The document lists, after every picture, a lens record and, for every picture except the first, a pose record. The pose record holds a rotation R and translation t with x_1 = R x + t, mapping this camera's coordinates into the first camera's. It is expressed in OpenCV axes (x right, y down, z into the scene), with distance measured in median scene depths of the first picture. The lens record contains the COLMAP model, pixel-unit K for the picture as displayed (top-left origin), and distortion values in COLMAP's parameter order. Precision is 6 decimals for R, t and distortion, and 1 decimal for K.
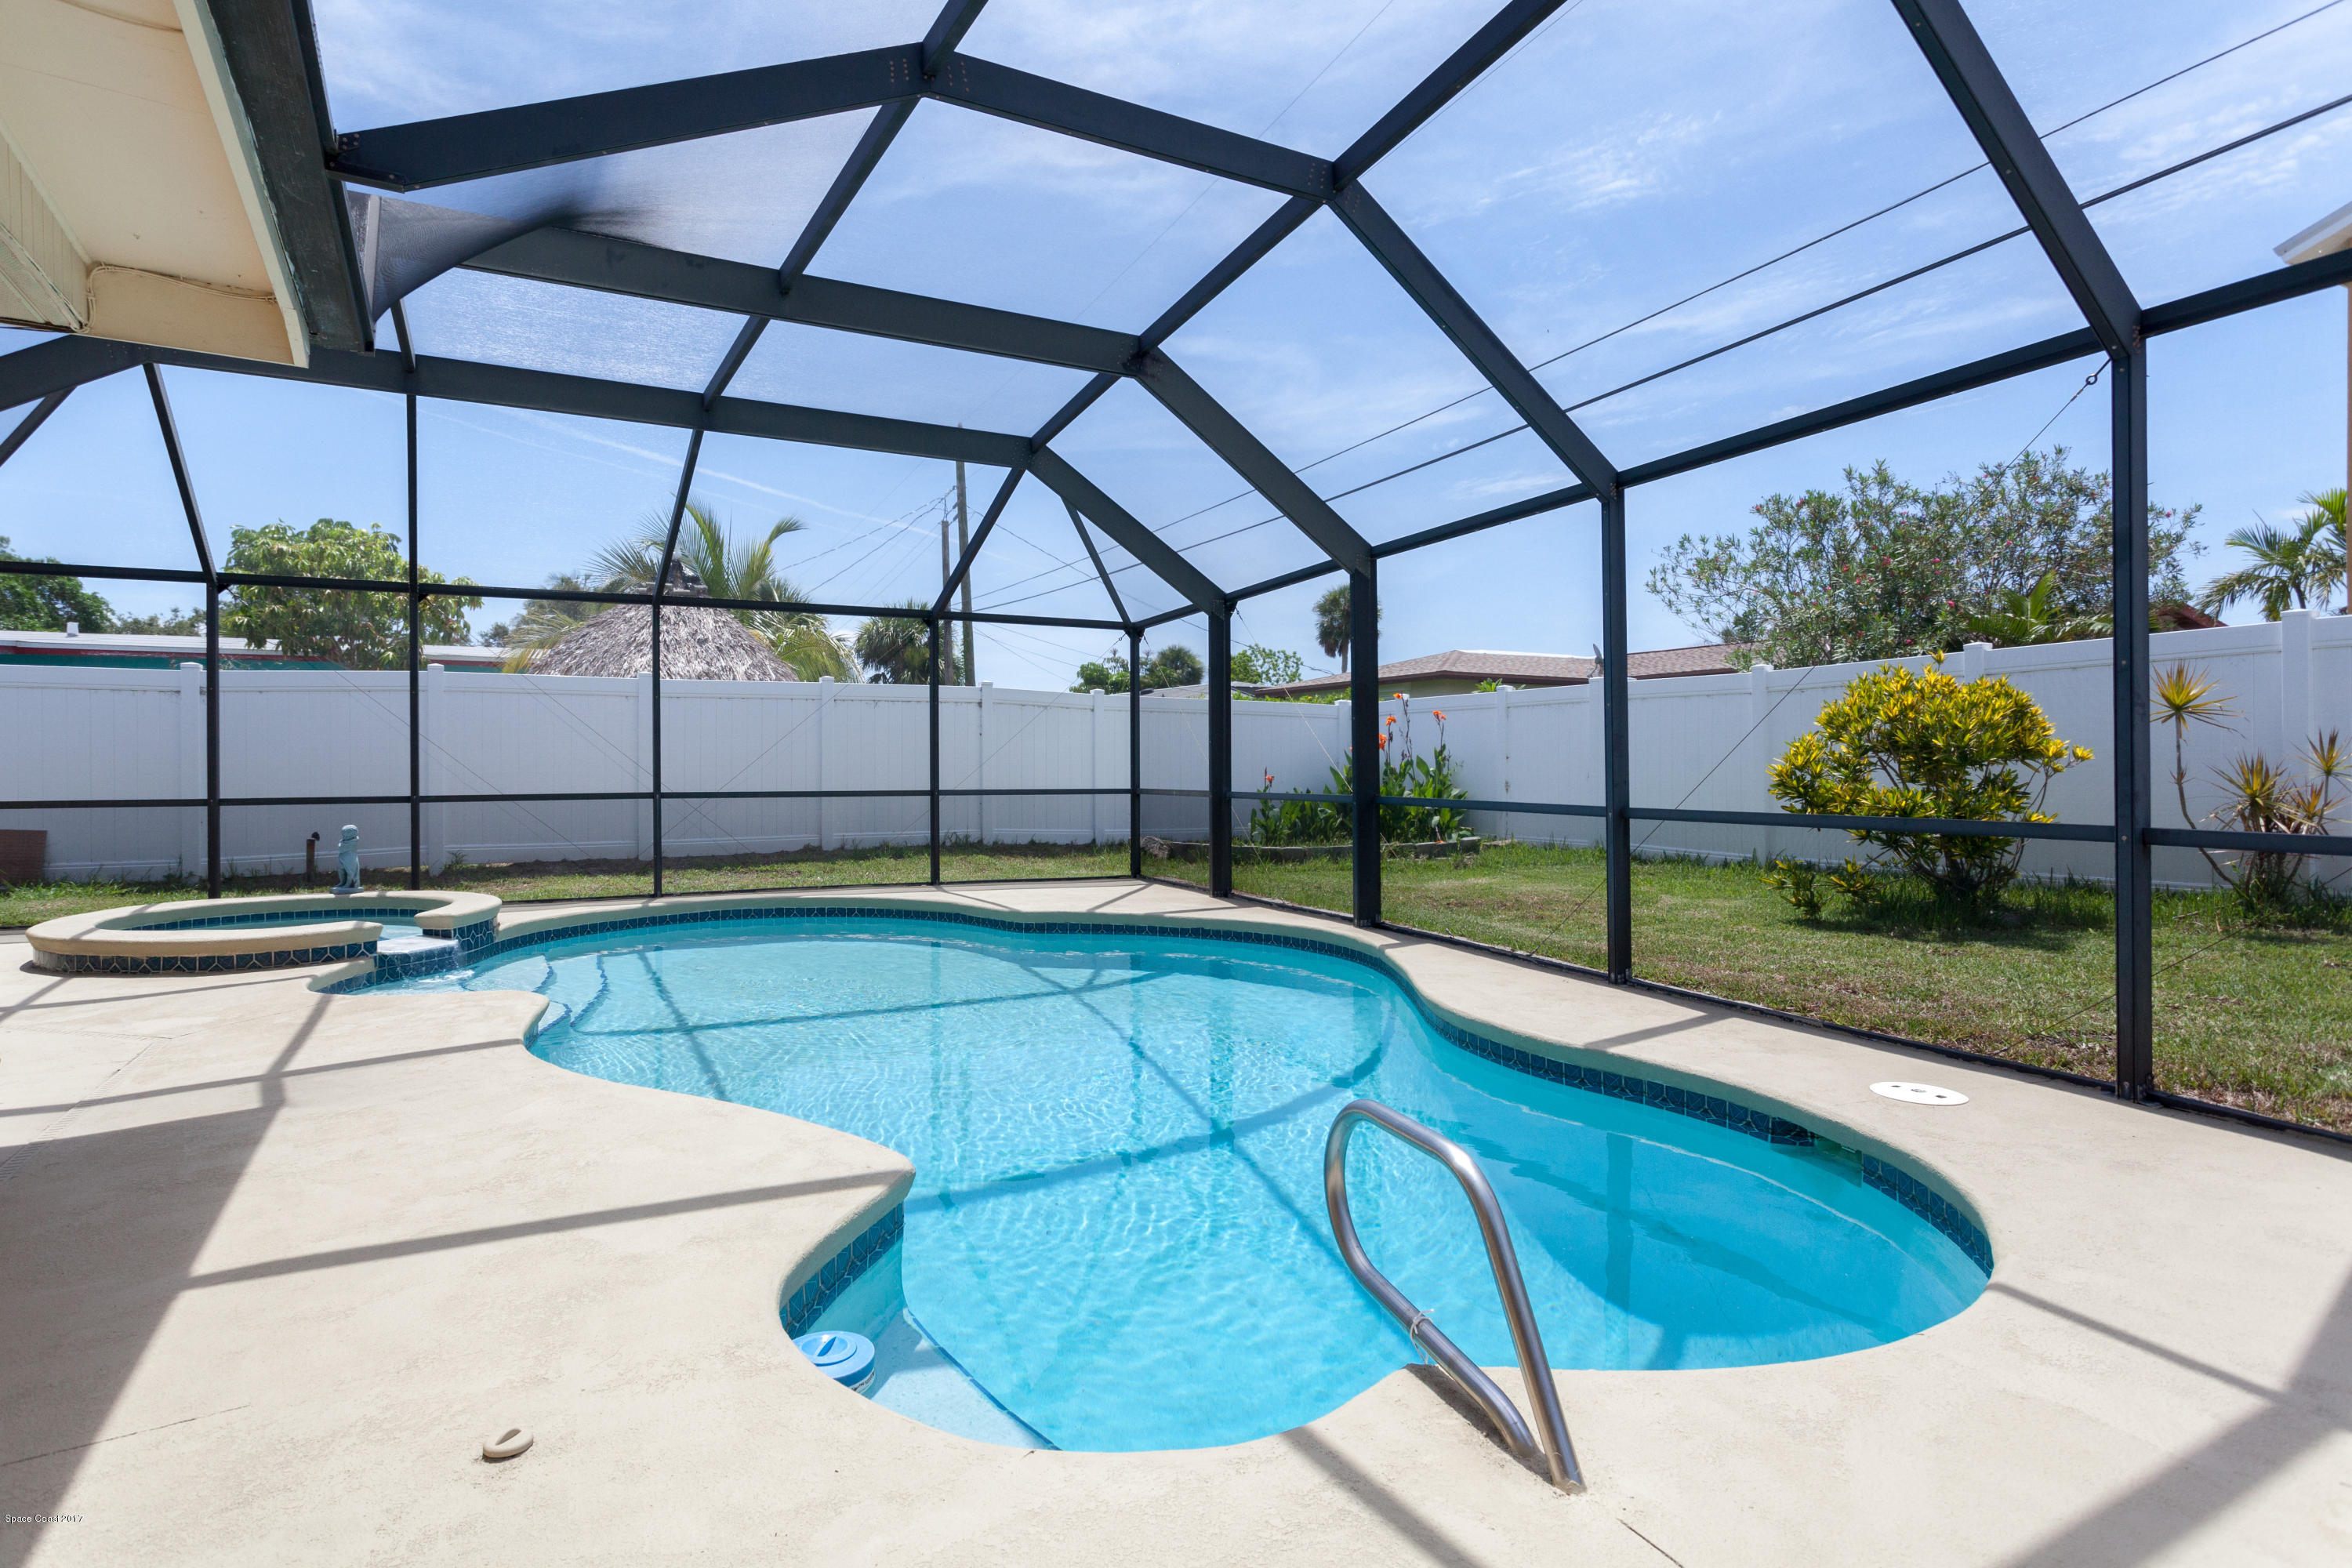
lens RADIAL K [[1202.2, 0, 1176.5], [0, 1202.2, 765.7], [0, 0, 1]] dist [-0.019128, -0.000237]
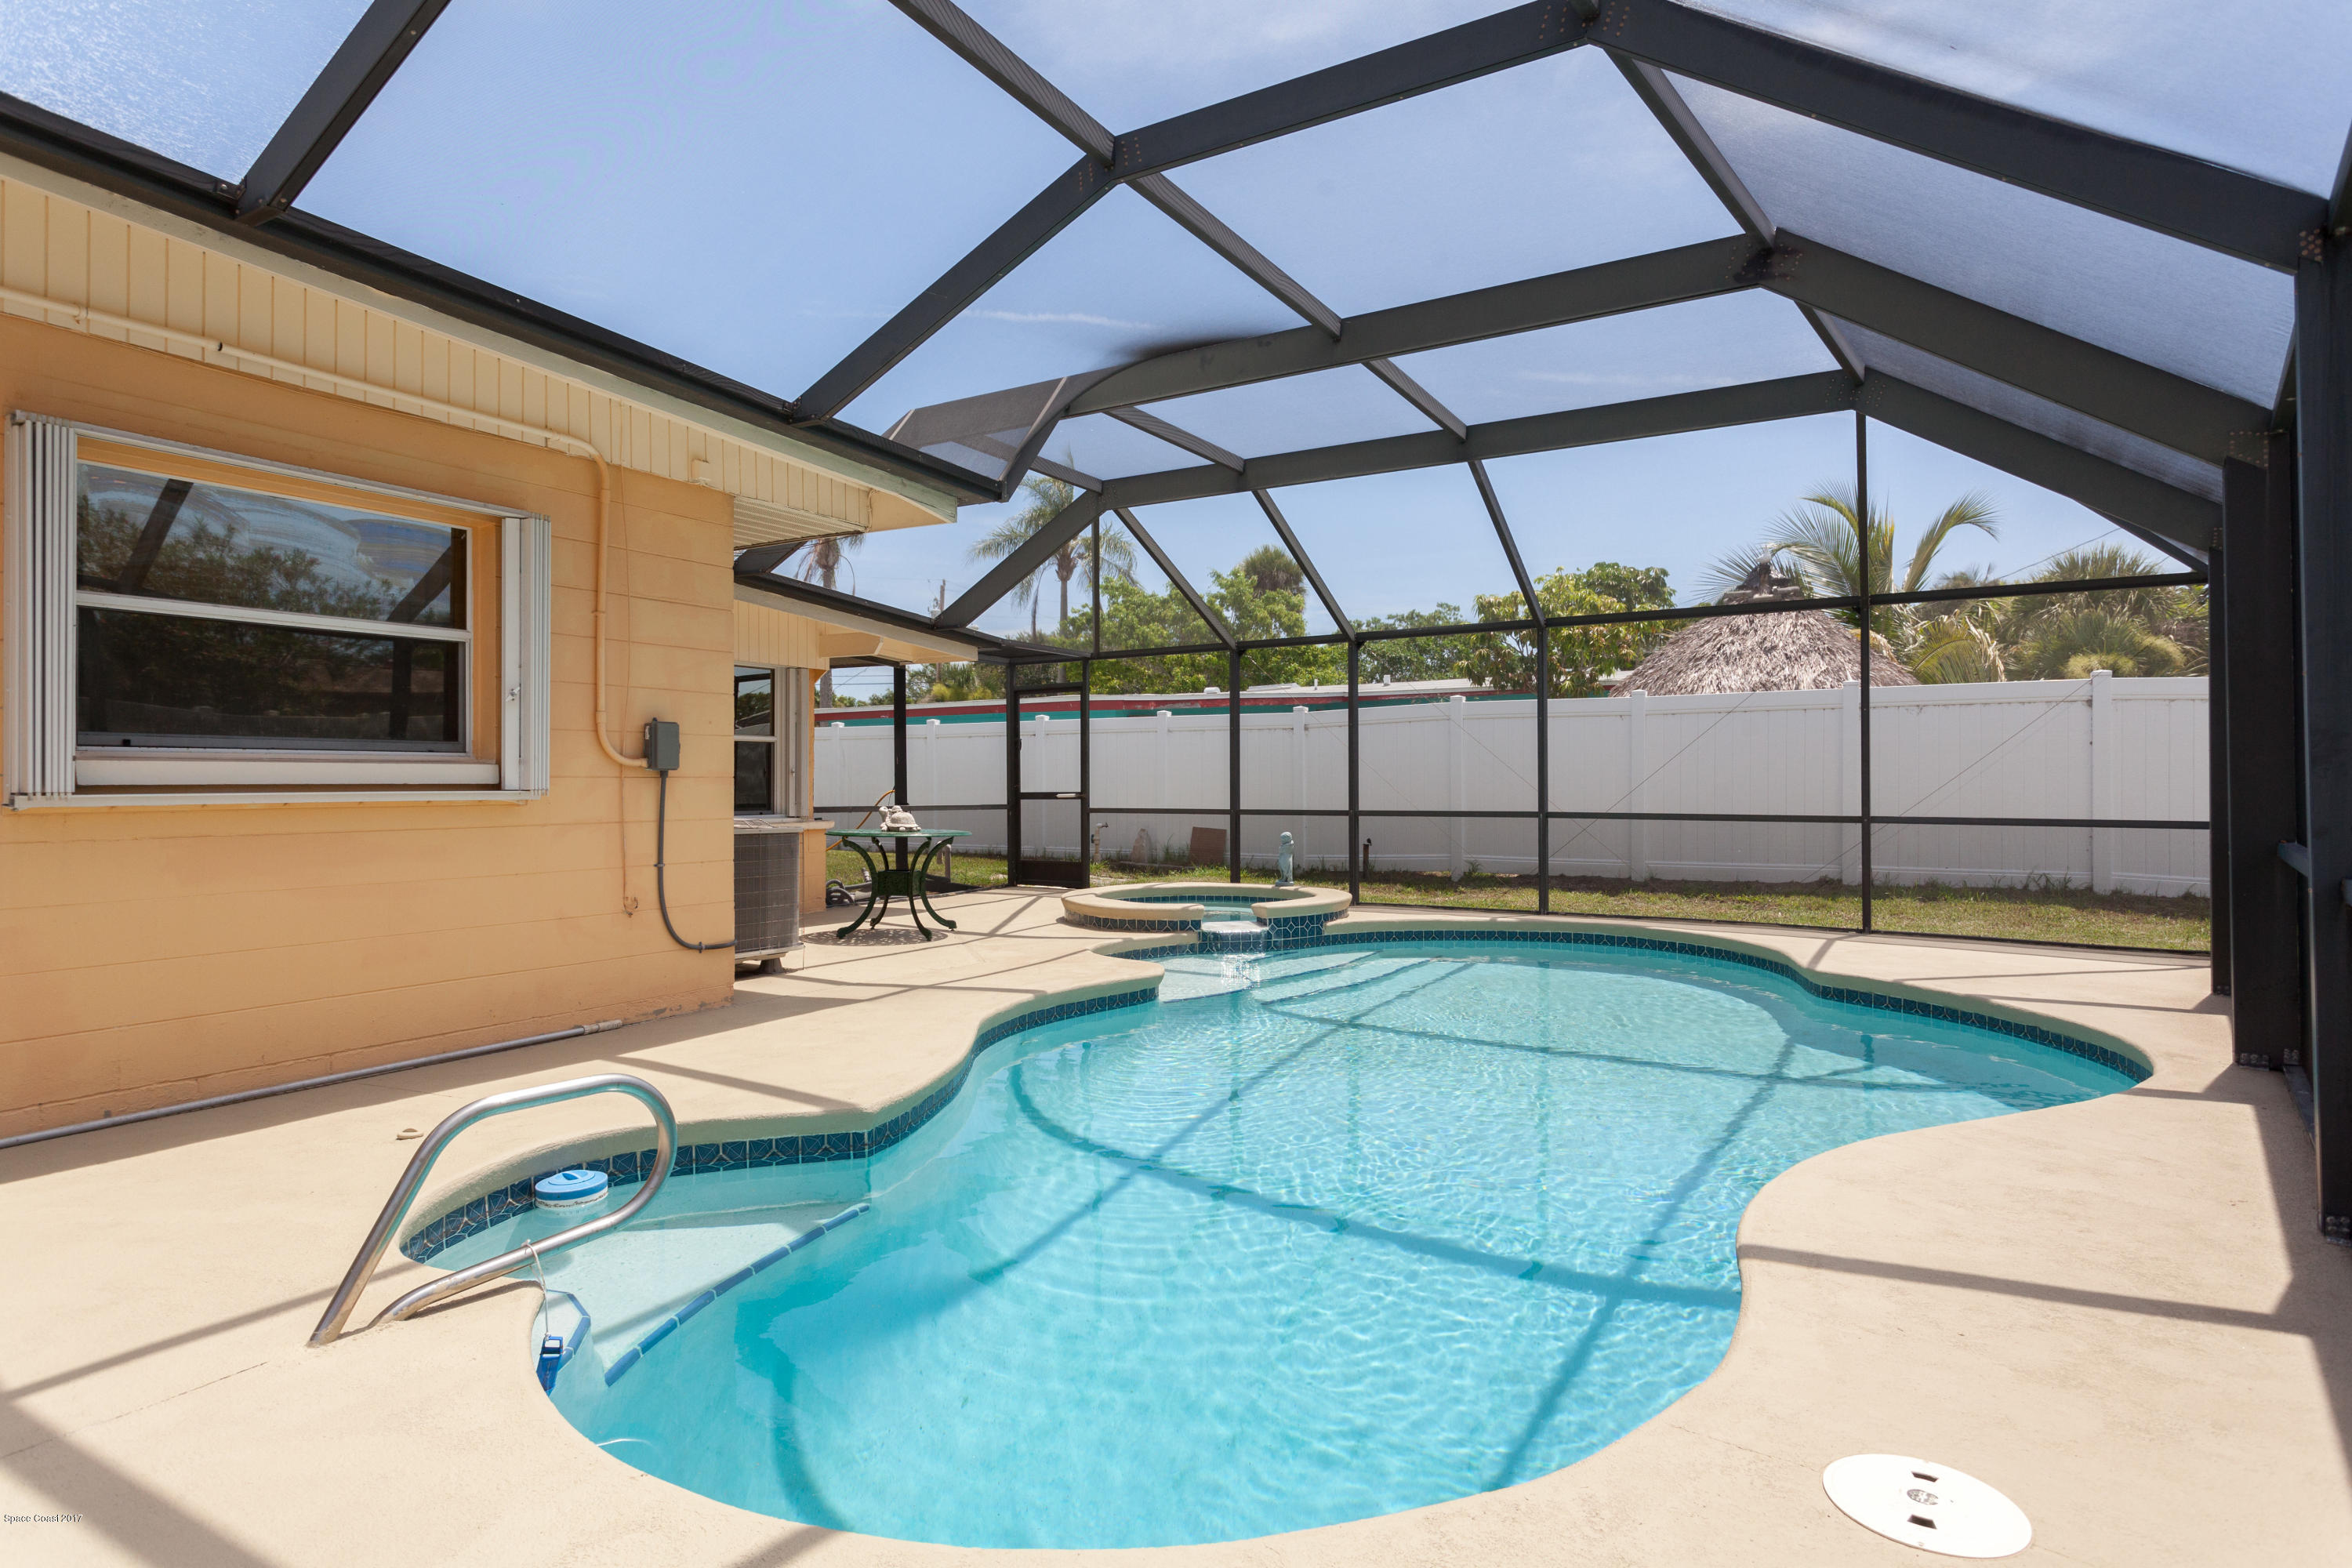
lens RADIAL K [[1260.3, 0, 1176.0], [0, 1260.3, 784.0], [0, 0, 1]] dist [-0.002072, -0.000125]
pose [[0.514029, -0.001042, -0.857772, 0.330179], [0.001738, 0.999998, -0.000173, -0.001293], [0.857771, -0.001402, 0.514030, 0.179592]]
